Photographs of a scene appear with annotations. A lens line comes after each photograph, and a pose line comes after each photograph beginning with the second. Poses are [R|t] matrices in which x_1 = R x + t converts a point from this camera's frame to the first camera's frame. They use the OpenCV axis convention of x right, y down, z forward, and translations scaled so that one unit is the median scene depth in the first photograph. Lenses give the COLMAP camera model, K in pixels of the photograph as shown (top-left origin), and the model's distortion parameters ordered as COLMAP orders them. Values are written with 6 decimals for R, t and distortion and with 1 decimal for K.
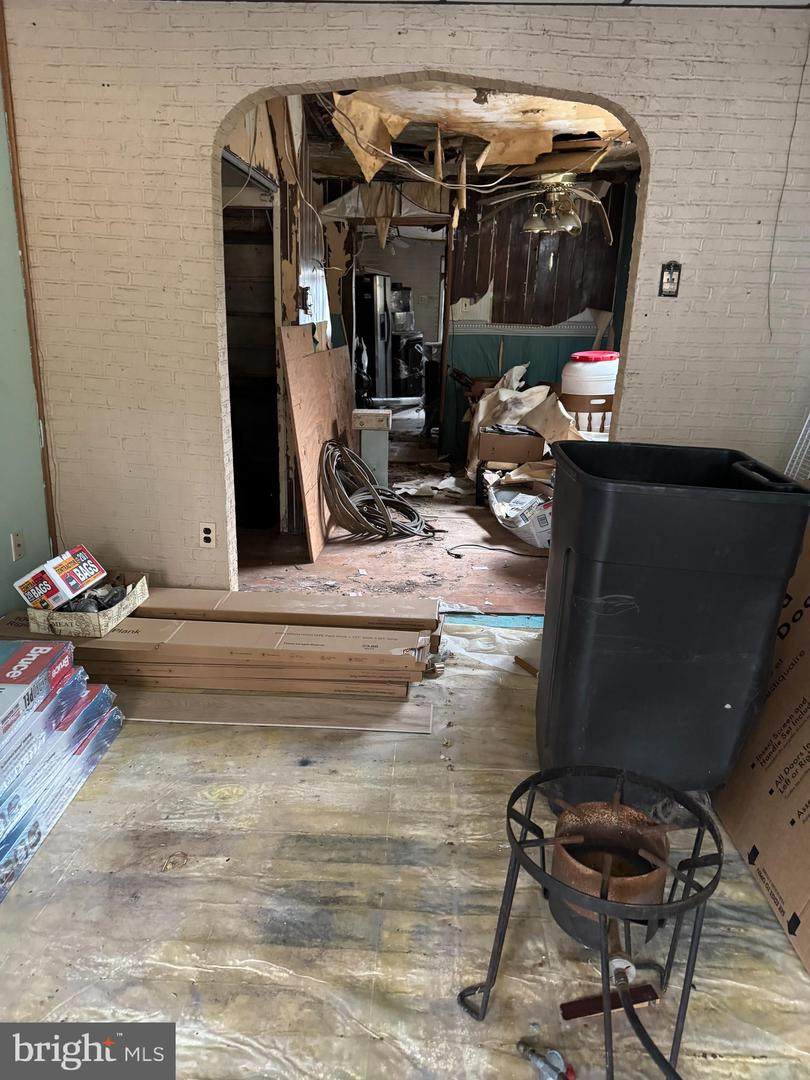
lens RADIAL K [[758.9, 0, 399.0], [0, 758.9, 579.1], [0, 0, 1]] dist [0.038525, -0.114309]
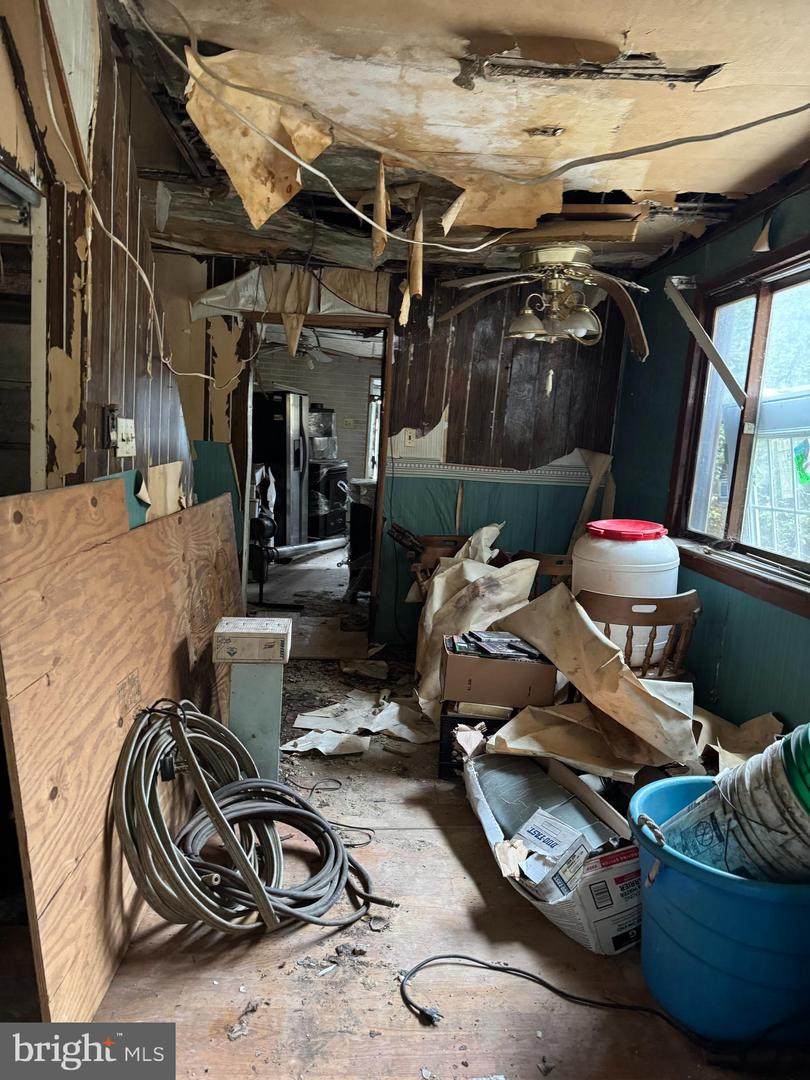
lens RADIAL K [[753.2, 0, 405.0], [0, 753.2, 540.0], [0, 0, 1]] dist [0.038601, -0.041690]
pose [[0.993671, 0.021605, 0.110229, 0.009027], [-0.000036, 0.981388, -0.192033, -0.150050], [-0.112327, 0.190814, 0.975178, 0.381790]]
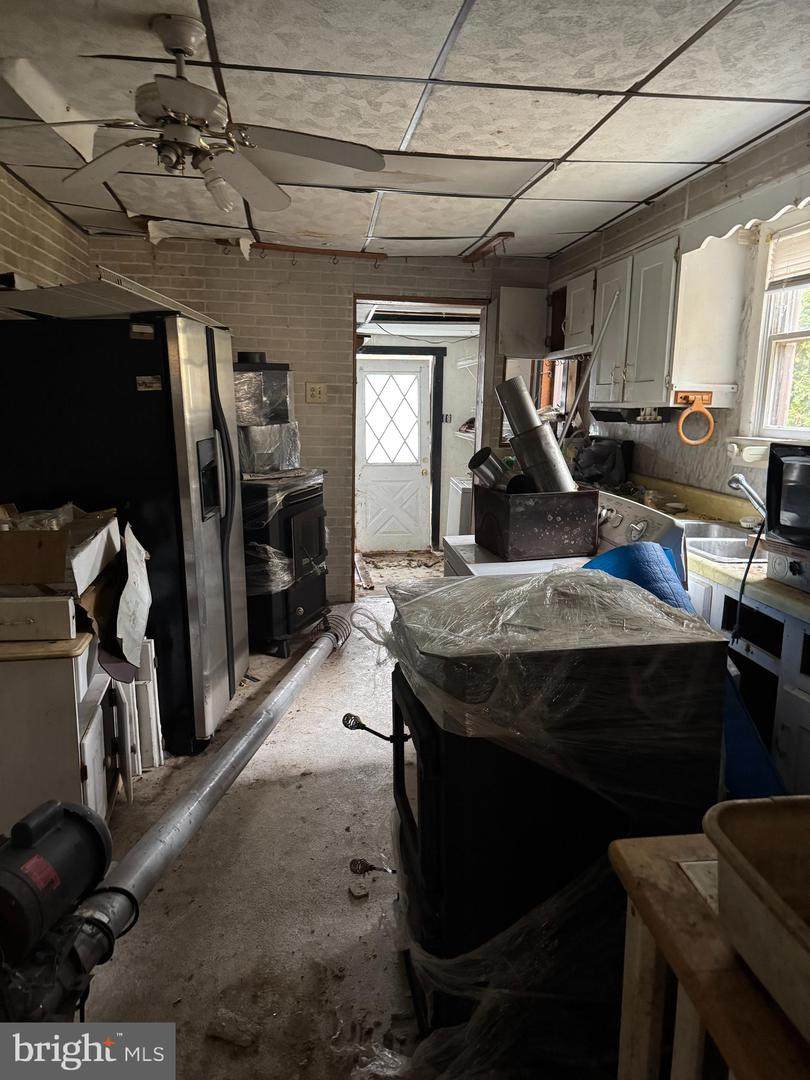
lens RADIAL K [[753.2, 0, 405.0], [0, 753.2, 540.0], [0, 0, 1]] dist [0.038601, -0.041690]
pose [[0.982816, -0.039645, 0.180278, 0.001417], [0.067032, 0.986643, -0.148466, -0.410559], [-0.171984, 0.157999, 0.972346, 1.109484]]
